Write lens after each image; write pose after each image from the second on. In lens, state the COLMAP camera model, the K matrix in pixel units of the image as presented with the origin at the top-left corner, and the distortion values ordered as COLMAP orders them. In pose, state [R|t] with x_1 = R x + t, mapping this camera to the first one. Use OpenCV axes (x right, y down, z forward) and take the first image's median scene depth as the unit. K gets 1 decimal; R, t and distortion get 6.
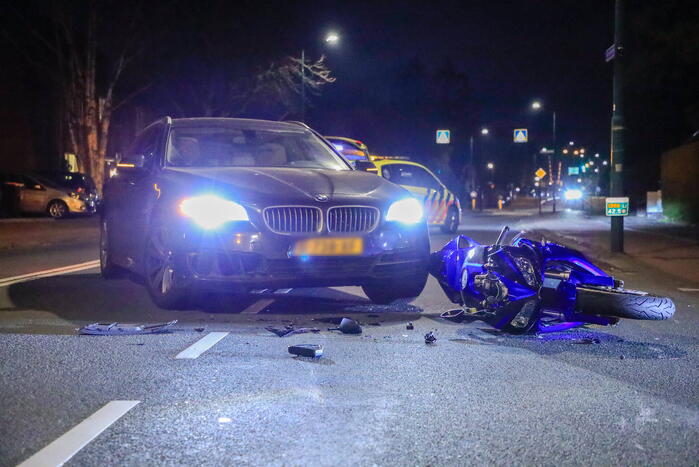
lens RADIAL K [[1040.5, 0, 349.5], [0, 1040.5, 233.5], [0, 0, 1]] dist [0.227527, -0.004480]
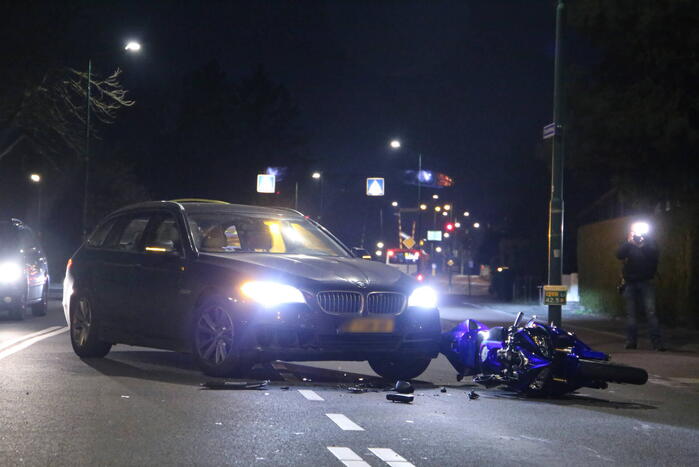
lens RADIAL K [[1632.3, 0, 336.3], [0, 1632.3, 235.8], [0, 0, 1]] dist [0.384078, -0.039809]
pose [[0.987560, 0.029639, 0.154426, -0.103626], [-0.021253, 0.998223, -0.055674, 0.004445], [-0.155802, 0.051699, 0.986435, -0.255512]]
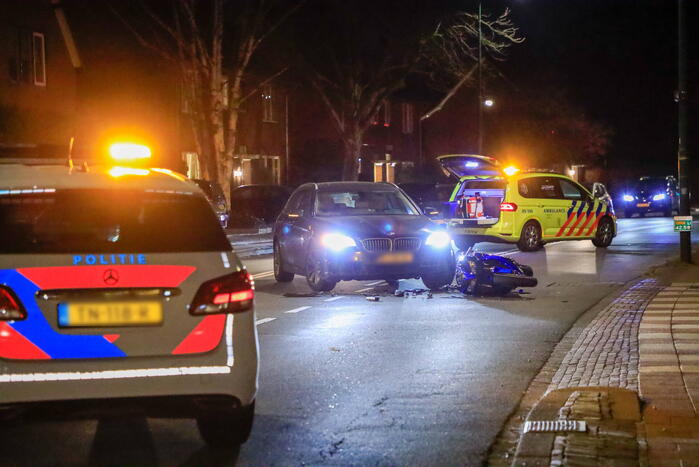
lens RADIAL K [[1907.4, 0, 349.5], [0, 1907.4, 233.5], [0, 0, 1]] dist [0.599352, 0.048441]
pose [[0.989209, -0.017369, -0.145479, 0.129352], [0.016486, 0.999838, -0.007270, -0.002956], [0.145582, 0.004793, 0.989335, -0.803152]]
